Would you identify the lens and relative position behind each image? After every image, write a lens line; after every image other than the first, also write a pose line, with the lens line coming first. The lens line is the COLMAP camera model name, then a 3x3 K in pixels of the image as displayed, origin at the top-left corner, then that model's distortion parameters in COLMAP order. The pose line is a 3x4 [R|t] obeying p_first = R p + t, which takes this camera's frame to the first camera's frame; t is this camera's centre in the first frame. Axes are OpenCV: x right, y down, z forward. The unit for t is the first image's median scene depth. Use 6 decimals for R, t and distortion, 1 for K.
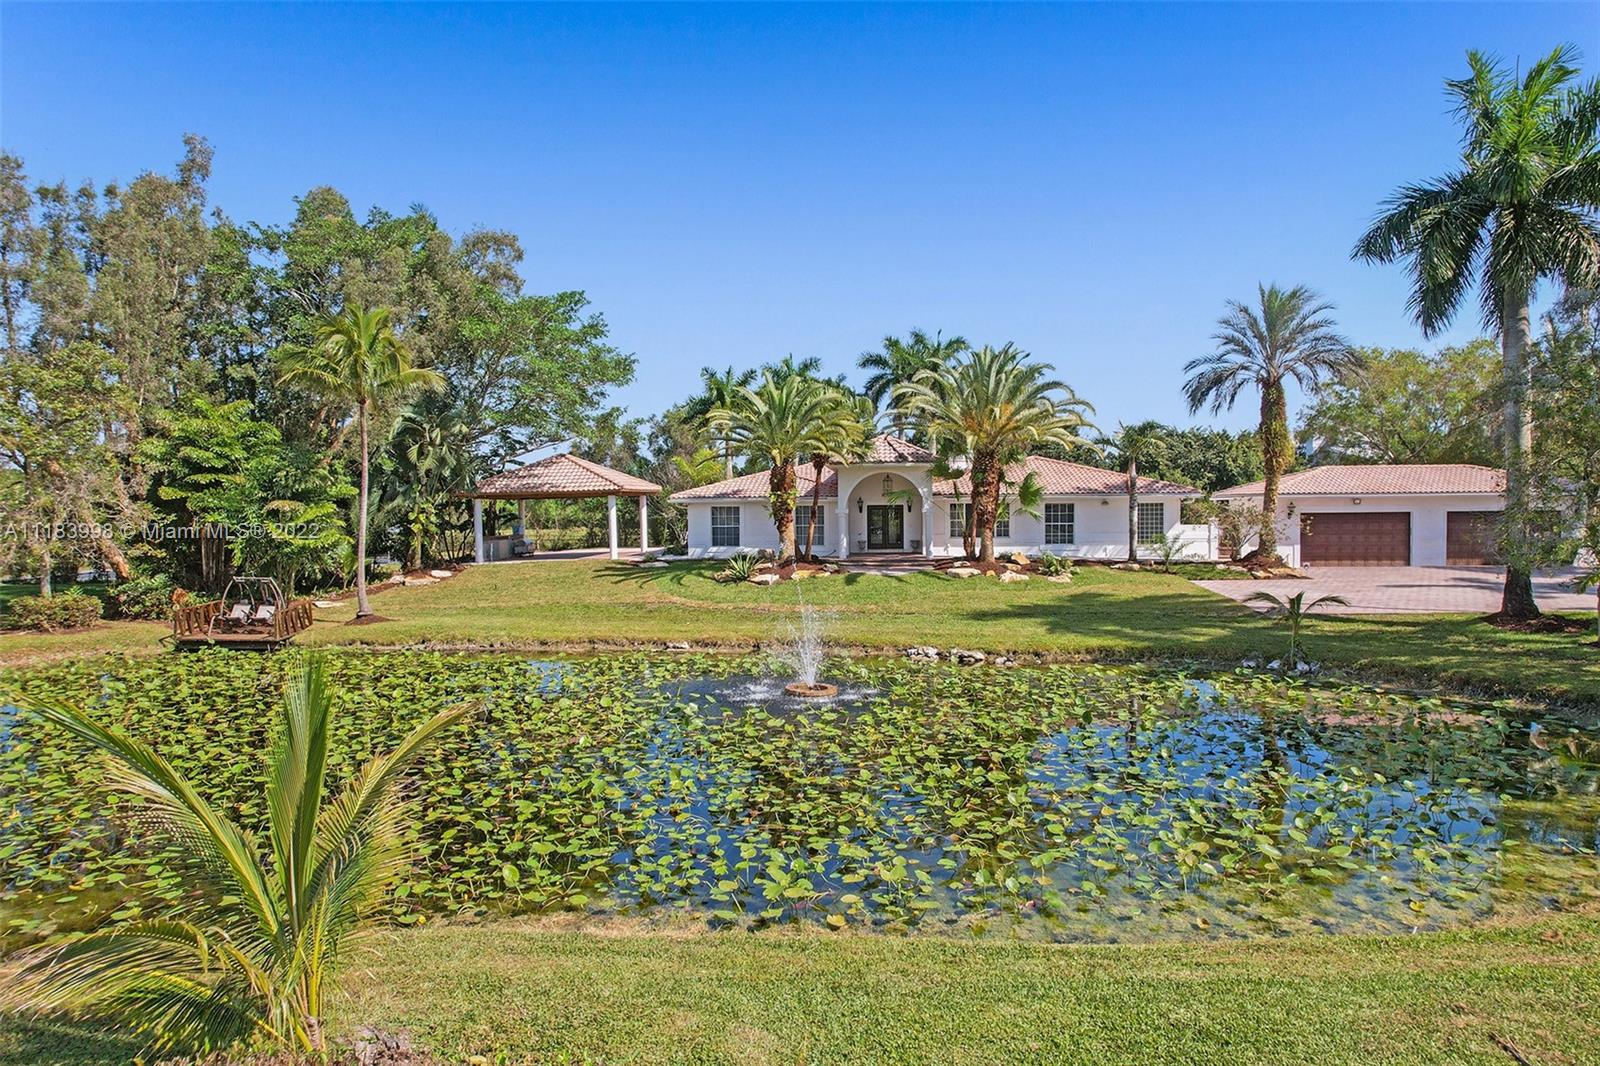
lens RADIAL K [[1029.9, 0, 795.6], [0, 1029.9, 531.4], [0, 0, 1]] dist [-0.074346, 0.065499]
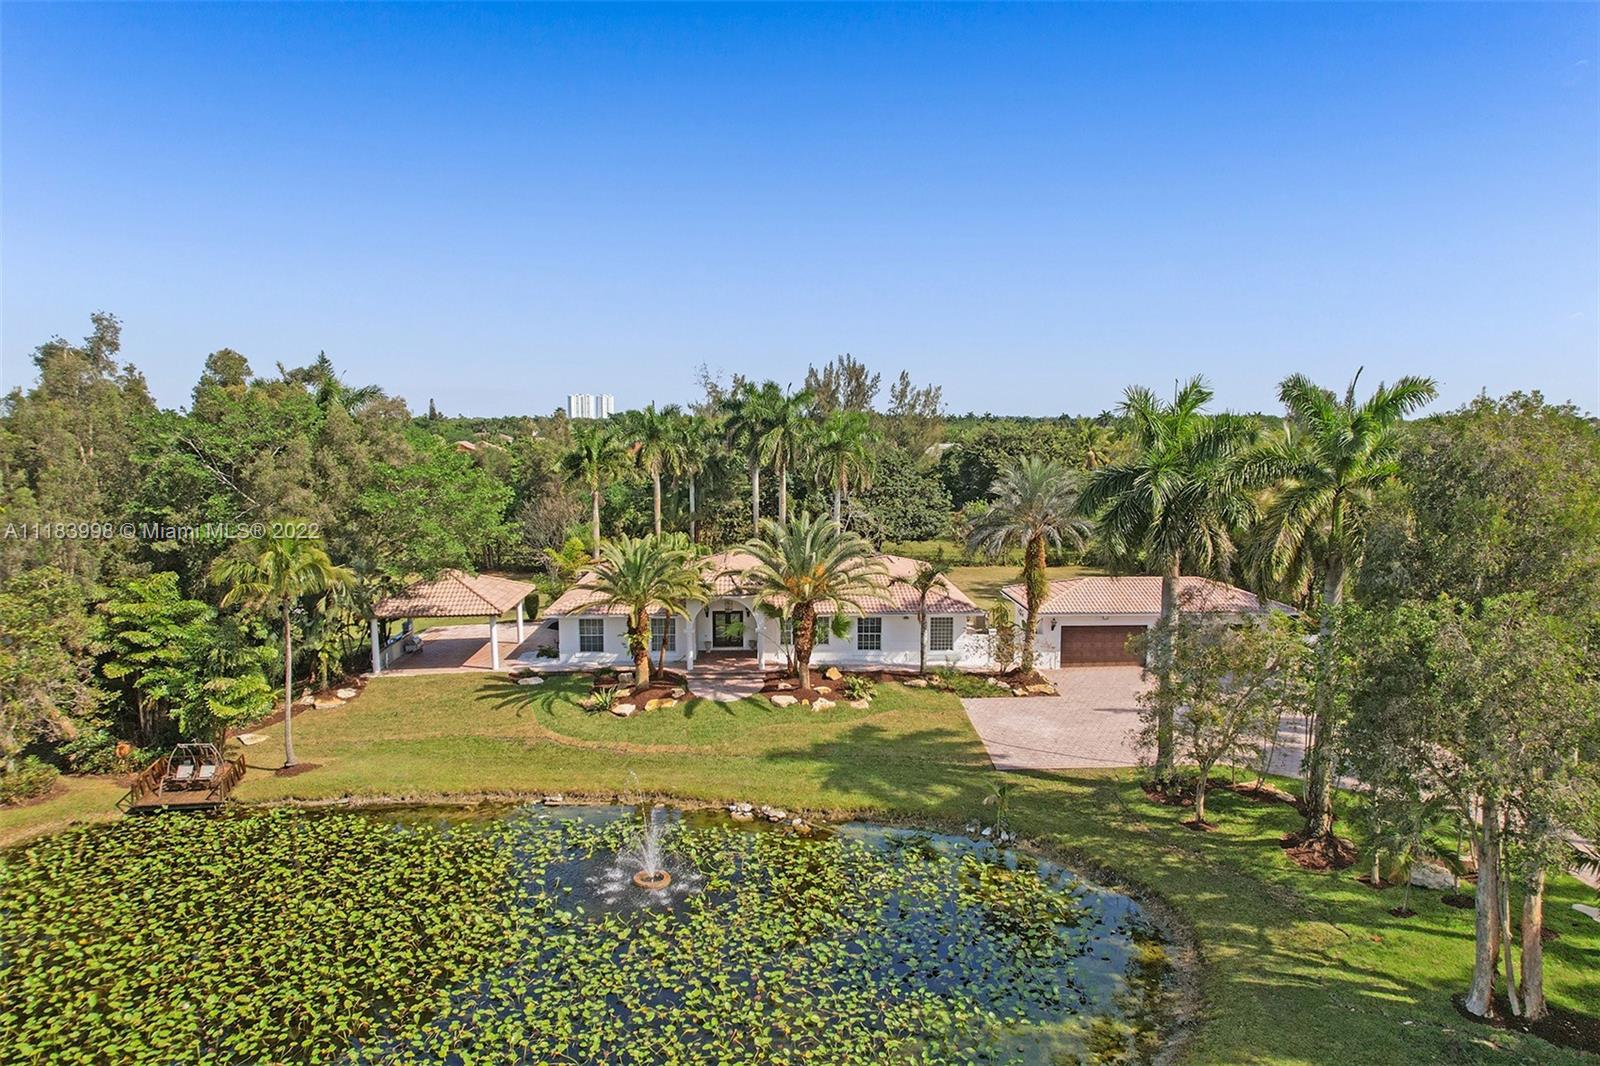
lens RADIAL K [[1034.3, 0, 800.0], [0, 1034.3, 533.0], [0, 0, 1]] dist [-0.075487, 0.071588]
pose [[0.991921, -0.000098, 0.126860, 0.022493], [-0.010084, 0.996775, 0.079616, -0.254301], [-0.126459, -0.080252, 0.988720, -0.220899]]
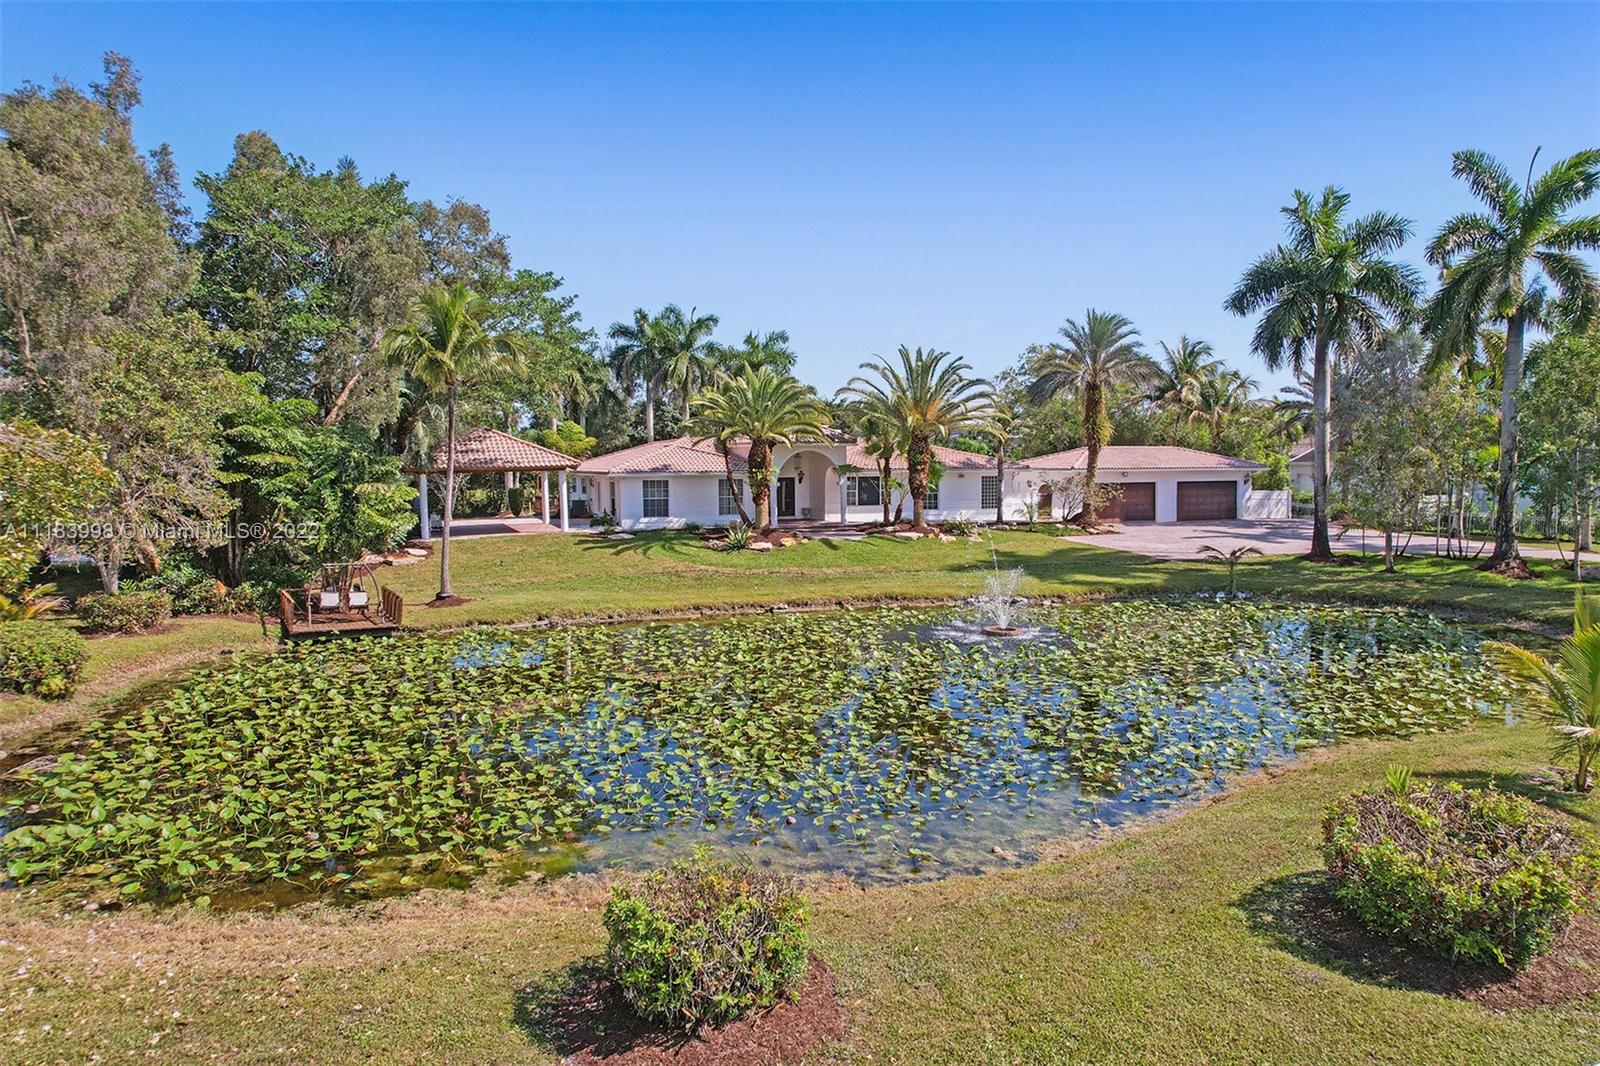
lens RADIAL K [[1029.9, 0, 795.6], [0, 1029.9, 531.4], [0, 0, 1]] dist [-0.074346, 0.065499]
pose [[0.904813, -0.026410, 0.424989, -0.458490], [0.008183, 0.998969, 0.044657, -0.020056], [-0.425730, -0.036928, 0.904096, -0.040928]]
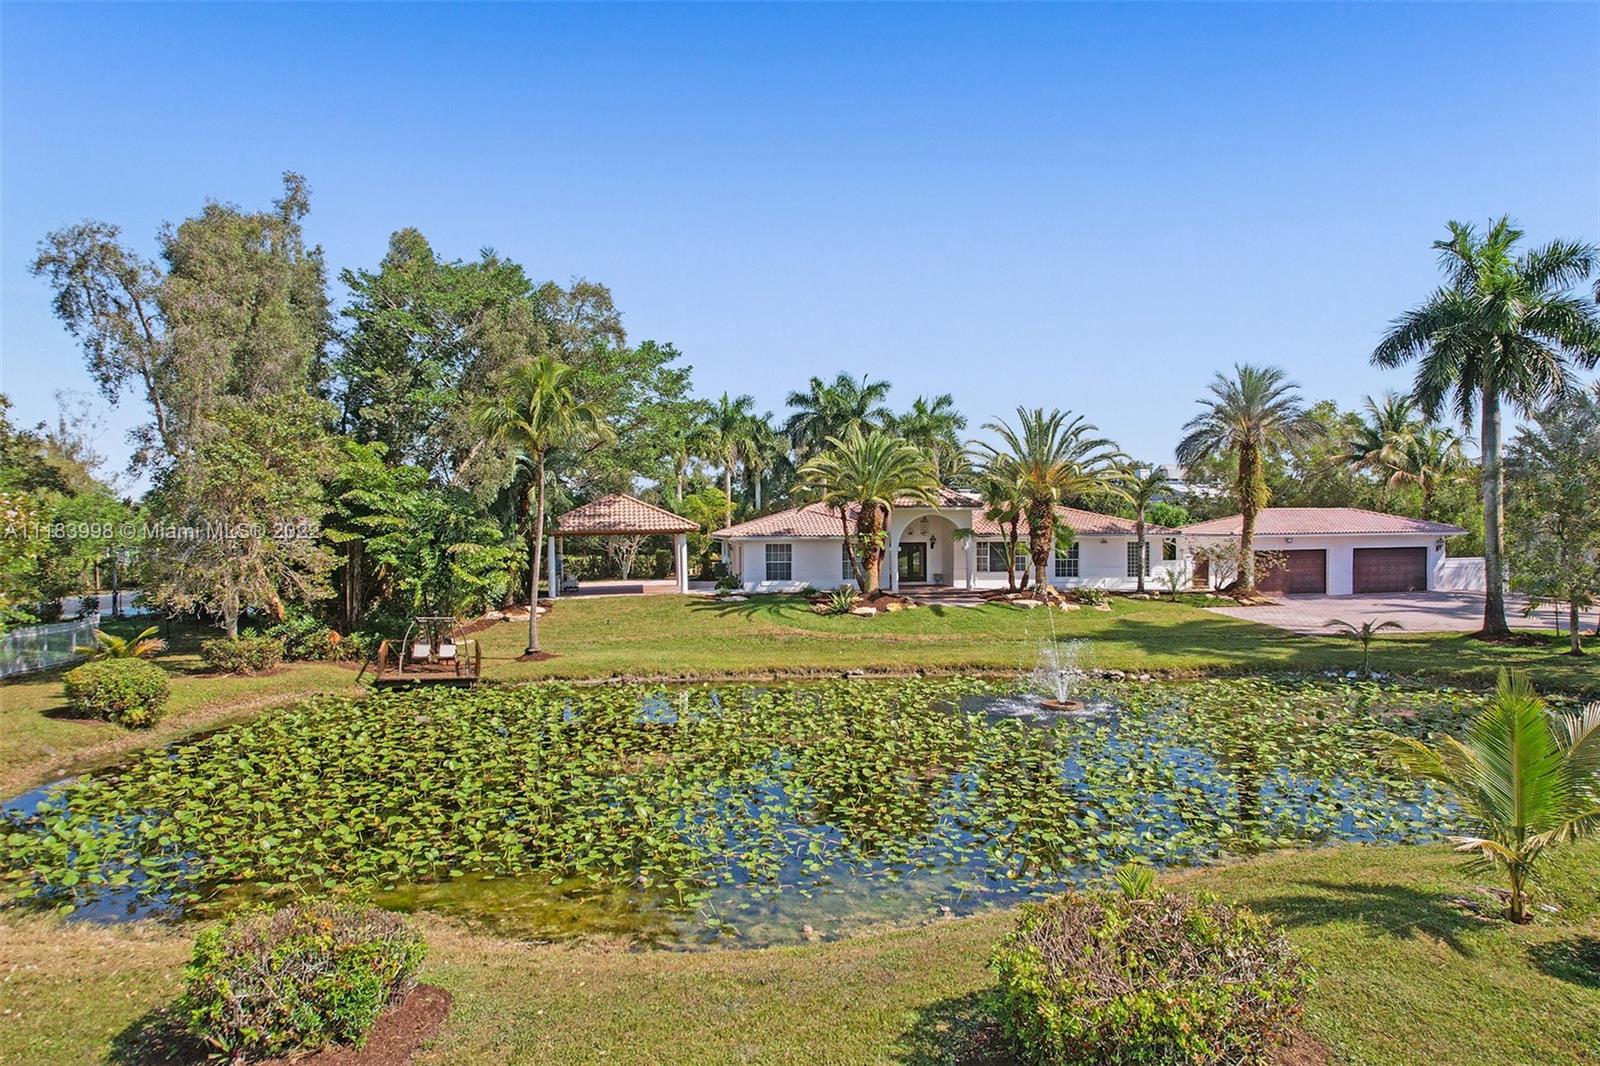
lens RADIAL K [[1034.3, 0, 800.0], [0, 1034.3, 533.0], [0, 0, 1]] dist [-0.075487, 0.071588]
pose [[0.976499, 0.004037, 0.215483, -0.327946], [0.000231, 0.999804, -0.019777, -0.016402], [-0.215521, 0.019362, 0.976307, -0.082523]]
